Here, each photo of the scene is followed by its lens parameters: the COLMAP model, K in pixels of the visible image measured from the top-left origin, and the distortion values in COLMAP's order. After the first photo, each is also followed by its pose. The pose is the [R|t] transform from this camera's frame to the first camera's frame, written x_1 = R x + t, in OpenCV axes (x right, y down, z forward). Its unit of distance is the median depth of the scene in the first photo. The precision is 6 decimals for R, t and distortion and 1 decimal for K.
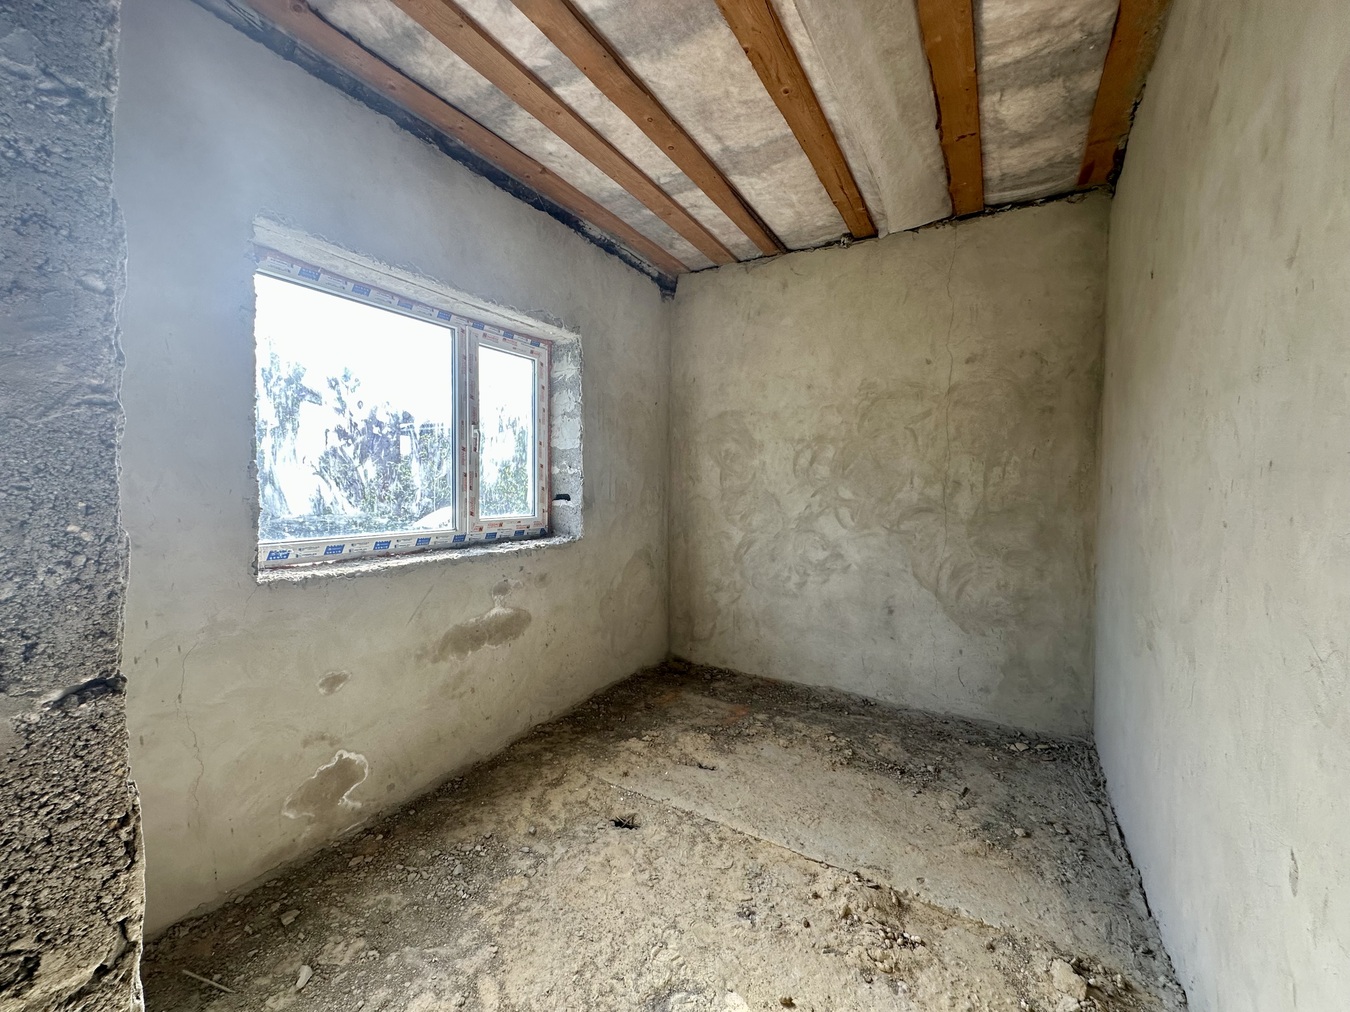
lens RADIAL K [[536.4, 0, 673.7], [0, 536.4, 500.3], [0, 0, 1]] dist [-0.000525, 0.000530]
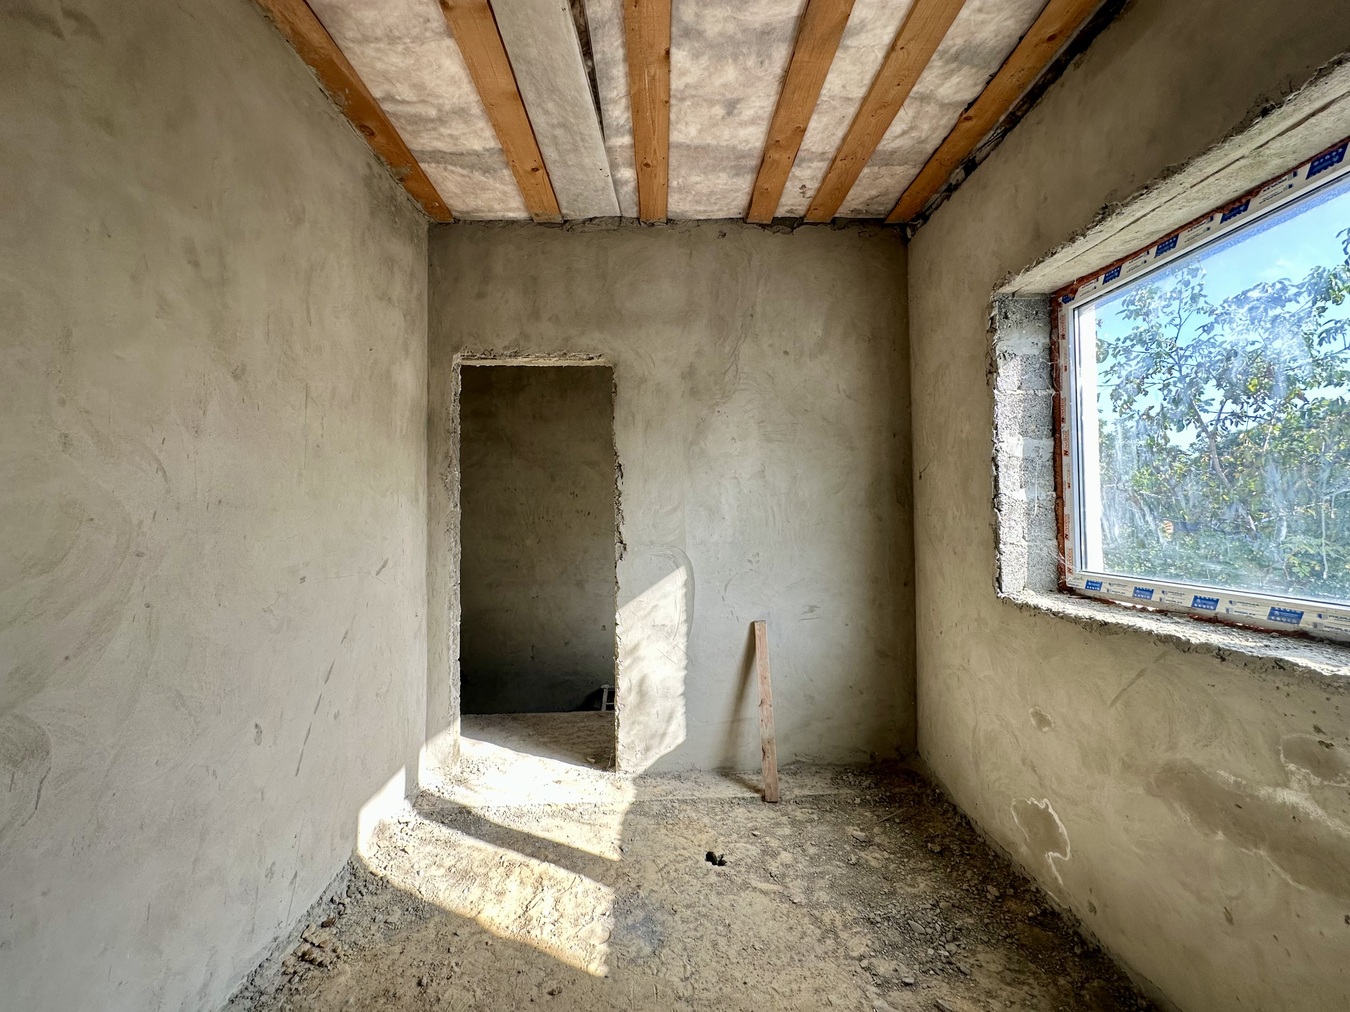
lens RADIAL K [[536.4, 0, 673.4], [0, 536.4, 506.1], [0, 0, 1]] dist [-0.000525, 0.000530]
pose [[-0.837033, -0.010182, -0.547057, 0.427530], [-0.013863, 0.999901, 0.002602, -0.032815], [0.546976, 0.009762, -0.837091, 1.411955]]
